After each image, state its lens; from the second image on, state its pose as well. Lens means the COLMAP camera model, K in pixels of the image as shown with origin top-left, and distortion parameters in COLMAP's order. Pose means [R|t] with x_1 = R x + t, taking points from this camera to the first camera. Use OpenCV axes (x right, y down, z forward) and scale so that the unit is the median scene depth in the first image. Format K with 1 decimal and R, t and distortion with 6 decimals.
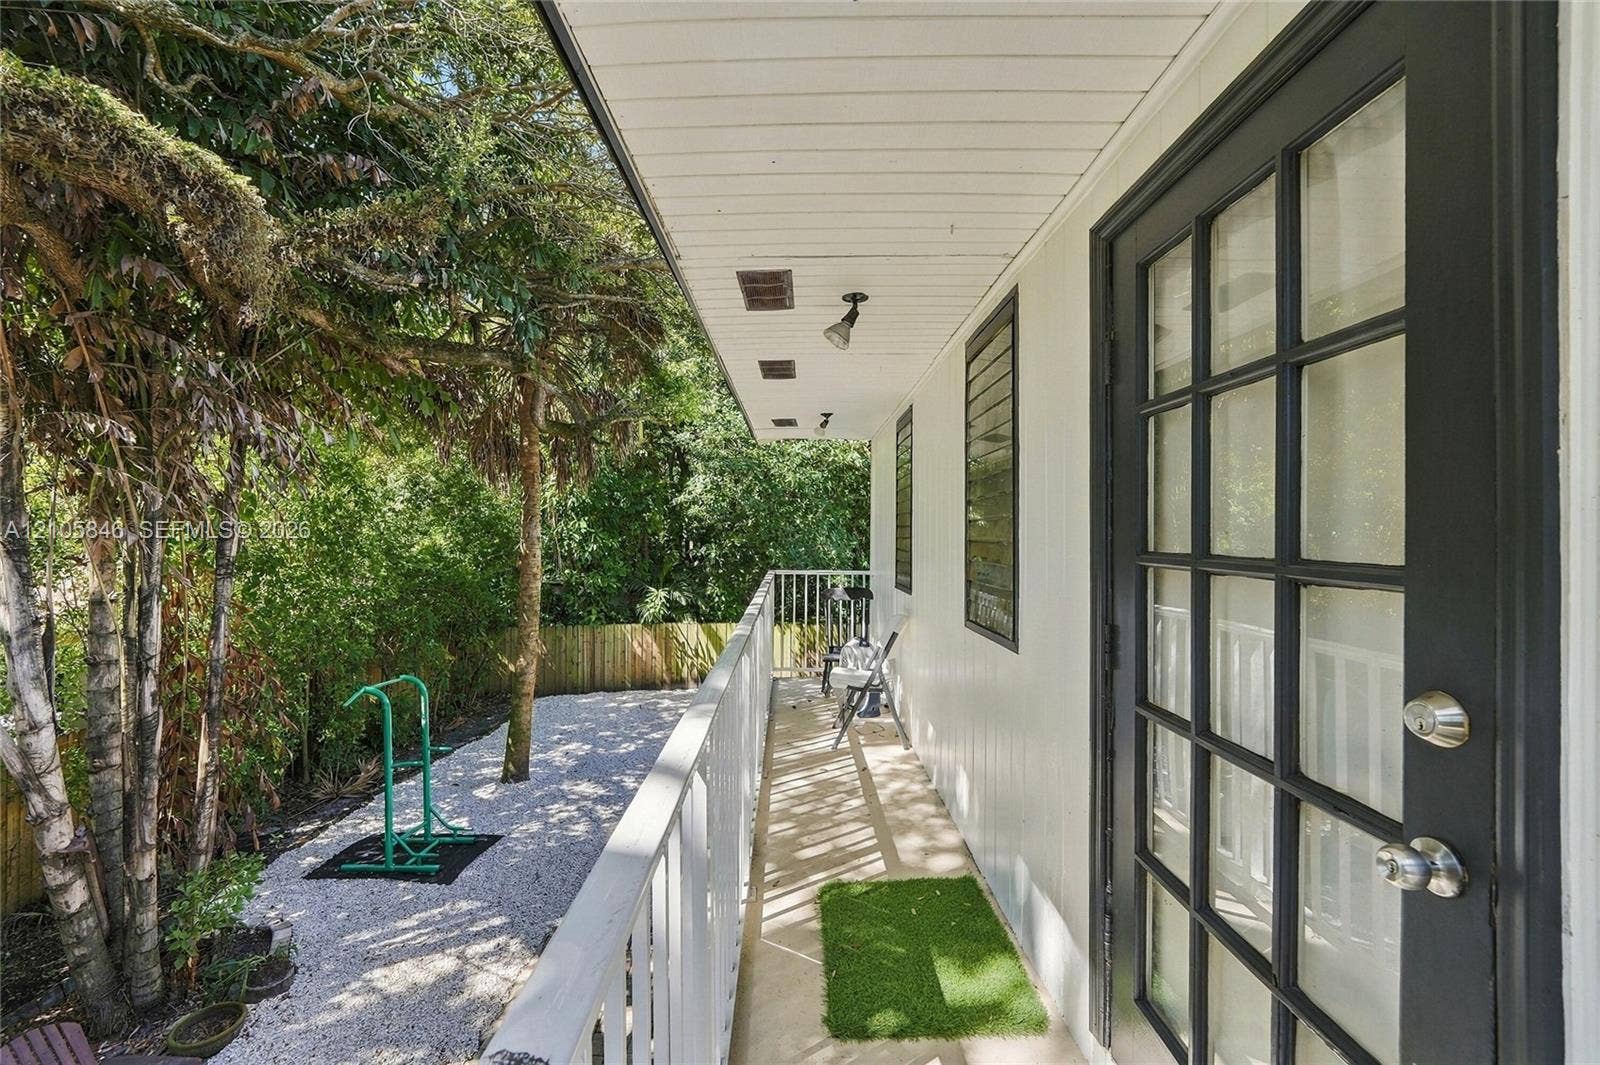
lens RADIAL K [[631.3, 0, 800.6], [0, 631.3, 533.6], [0, 0, 1]] dist [-0.002088, -0.000004]
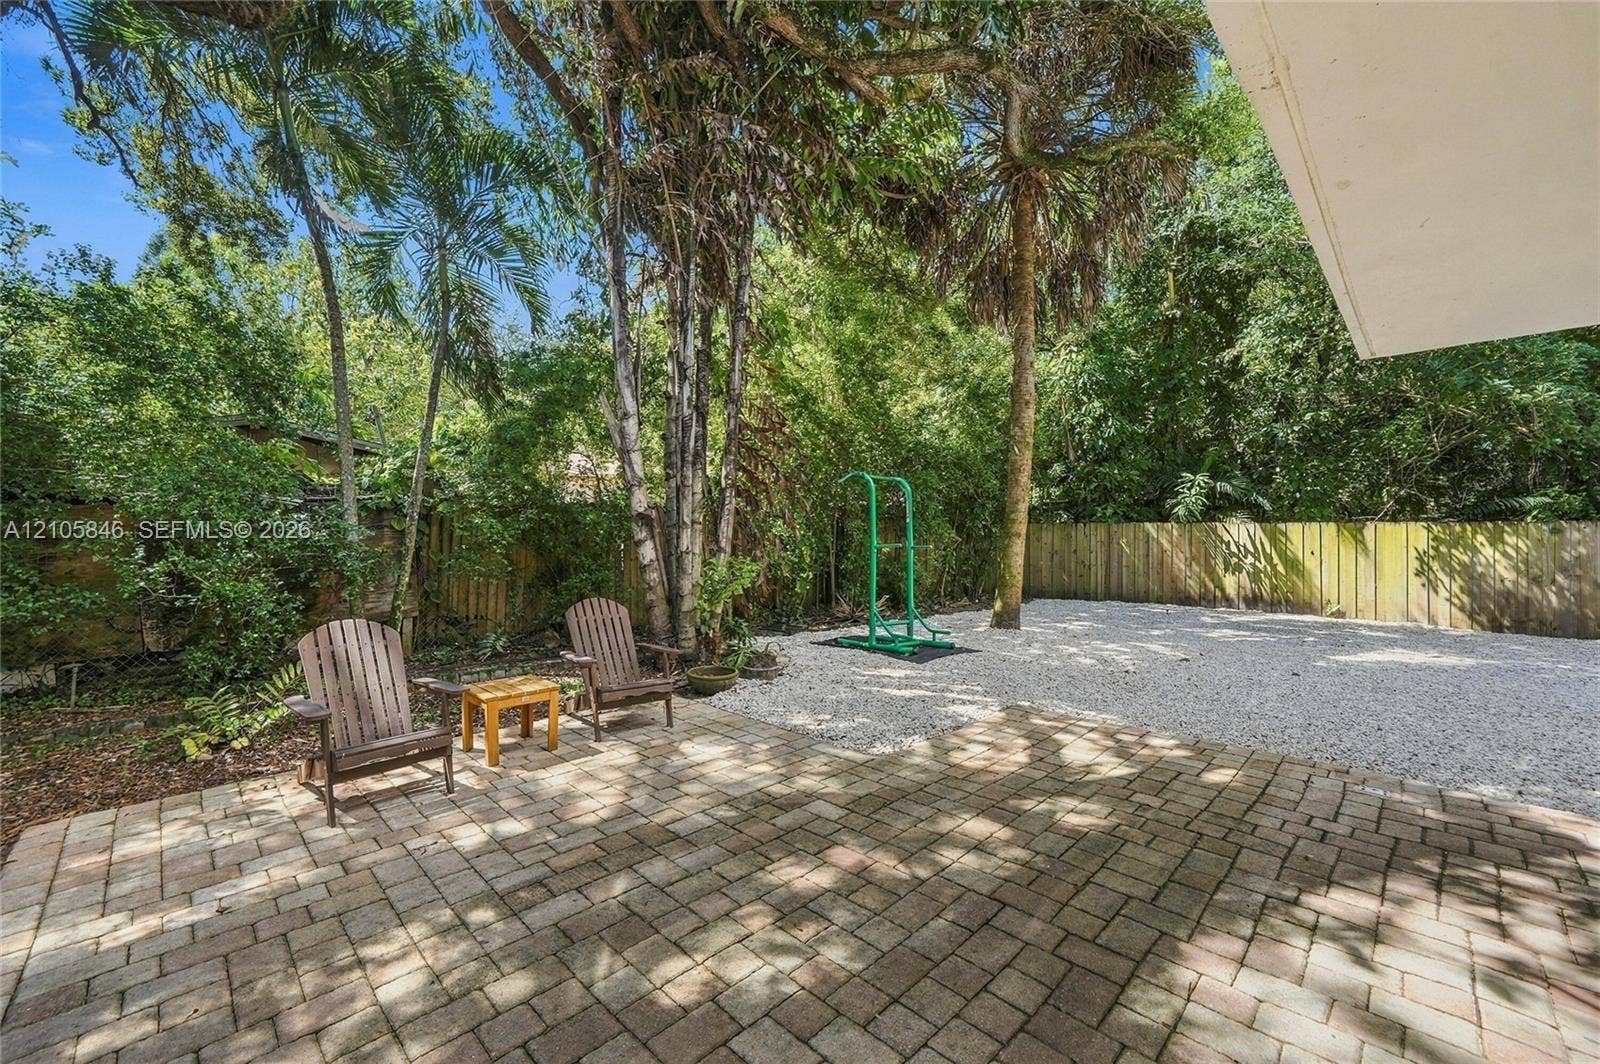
lens RADIAL K [[631.3, 0, 800.6], [0, 631.3, 534.5], [0, 0, 1]] dist [-0.002088, -0.000004]
pose [[0.697487, 0.003933, -0.716587, -0.010326], [0.001747, 0.999973, 0.007188, 0.463721], [0.716595, -0.006265, 0.697461, 0.283080]]
